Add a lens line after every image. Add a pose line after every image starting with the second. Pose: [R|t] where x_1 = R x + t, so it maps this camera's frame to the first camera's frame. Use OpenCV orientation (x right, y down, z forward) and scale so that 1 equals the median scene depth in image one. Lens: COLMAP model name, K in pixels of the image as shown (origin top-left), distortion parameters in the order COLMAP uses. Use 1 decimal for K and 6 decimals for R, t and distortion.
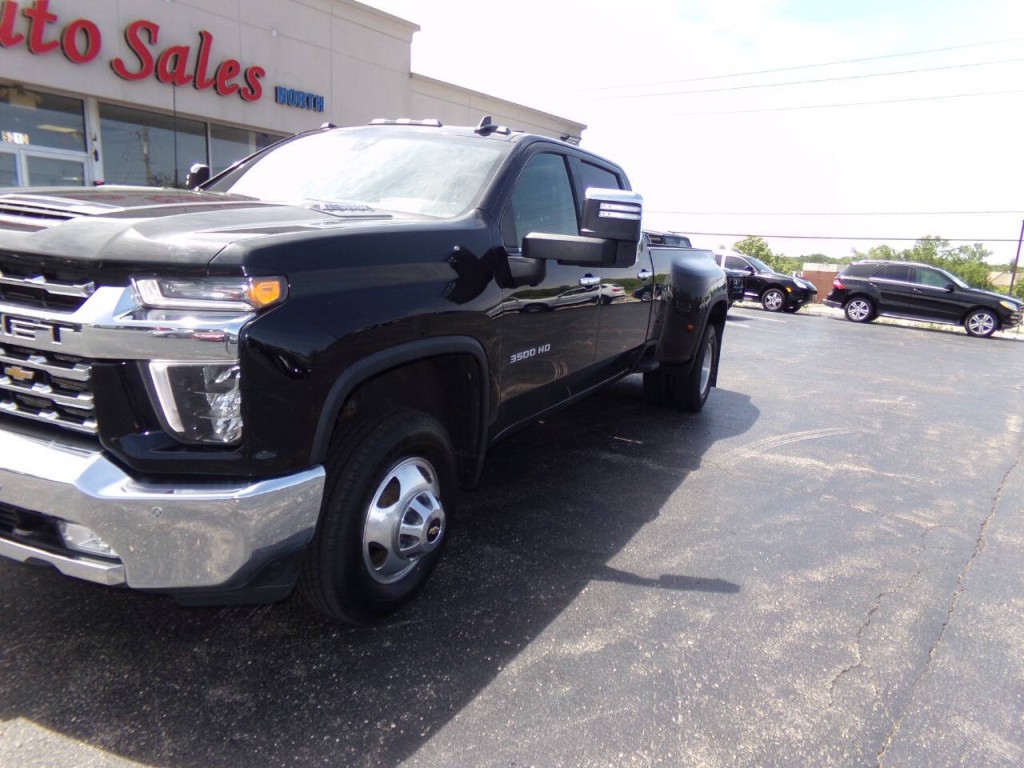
lens RADIAL K [[706.4, 0, 517.3], [0, 706.4, 388.4], [0, 0, 1]] dist [-0.038876, 0.067193]
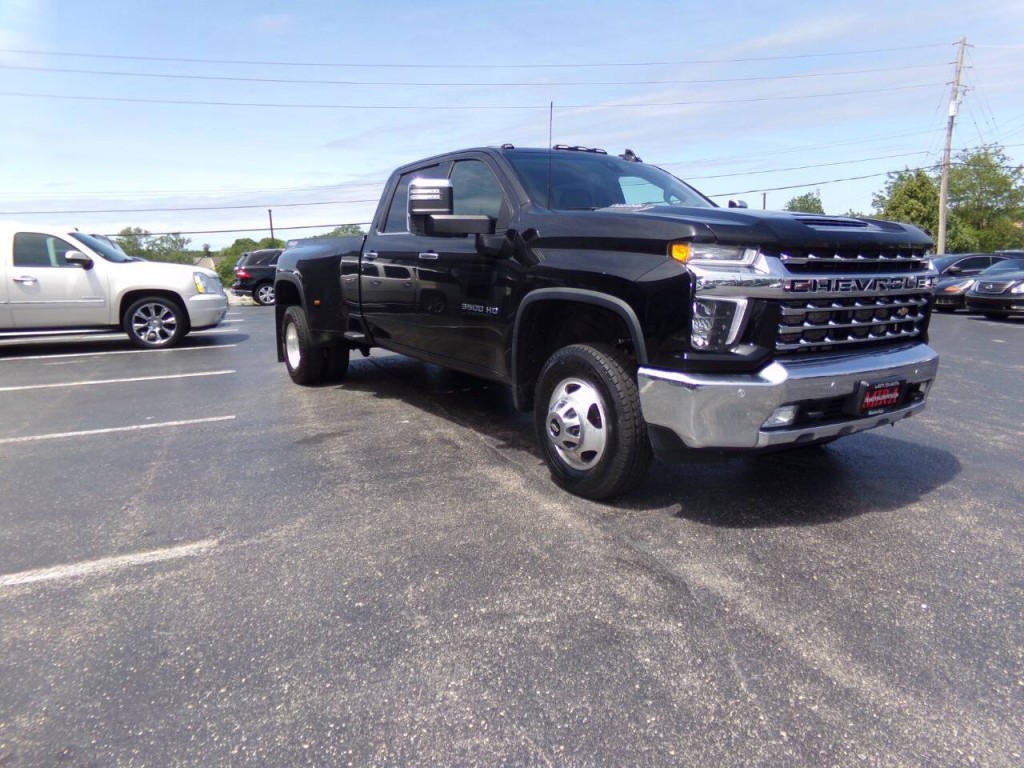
lens RADIAL K [[706.4, 0, 508.9], [0, 706.4, 396.1], [0, 0, 1]] dist [-0.038876, 0.067193]
pose [[0.520419, -0.251228, 0.816118, -0.535276], [0.235201, 0.960945, 0.145829, -0.060660], [-0.820881, 0.116060, 0.559183, 0.165829]]
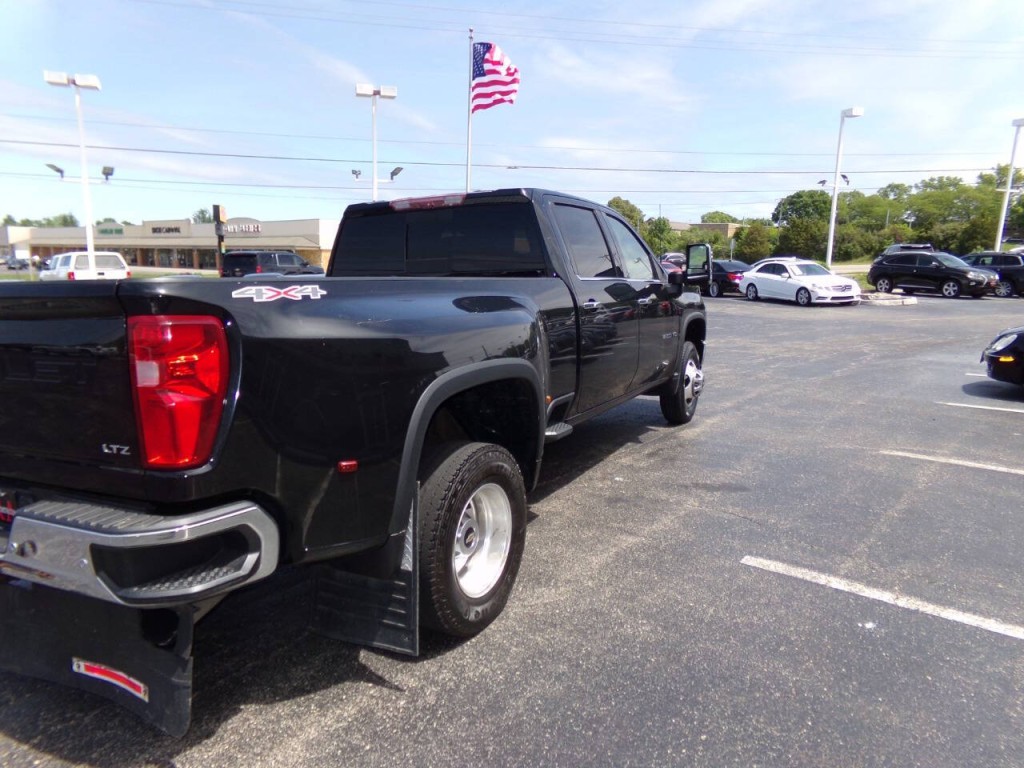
lens RADIAL K [[706.4, 0, 515.2], [0, 706.4, 387.8], [0, 0, 1]] dist [-0.038876, 0.067193]
pose [[-0.997537, -0.069848, 0.006482, -0.054494], [-0.062538, 0.927372, 0.368878, -0.227155], [-0.031776, 0.367564, -0.929455, 1.001058]]
